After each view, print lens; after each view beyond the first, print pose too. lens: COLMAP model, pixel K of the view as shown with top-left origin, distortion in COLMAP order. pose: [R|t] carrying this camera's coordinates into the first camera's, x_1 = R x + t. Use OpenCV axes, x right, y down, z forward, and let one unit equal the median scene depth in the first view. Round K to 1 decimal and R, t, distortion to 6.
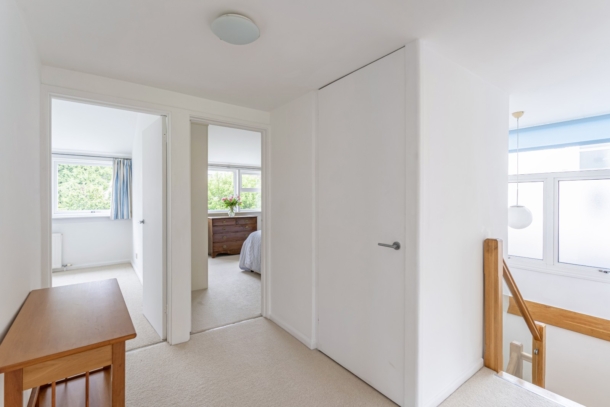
lens RADIAL K [[275.7, 0, 299.8], [0, 275.7, 199.6], [0, 0, 1]] dist [0.004221, 0.000268]
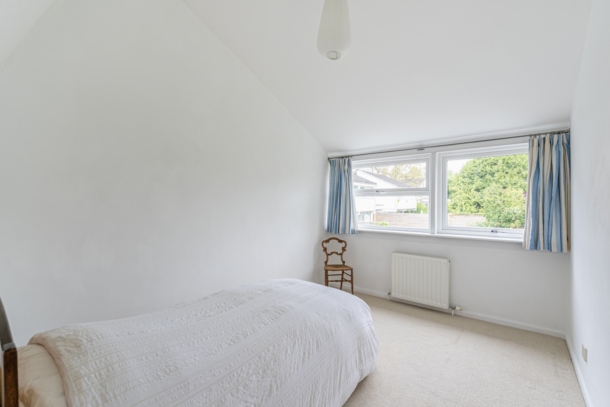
lens RADIAL K [[275.7, 0, 301.3], [0, 275.7, 202.1], [0, 0, 1]] dist [0.004221, 0.000268]
pose [[0.262070, 0.000114, -0.965049, -0.260555], [-0.005822, 0.999982, -0.001463, -0.015982], [0.965031, 0.006002, 0.262066, 0.412787]]
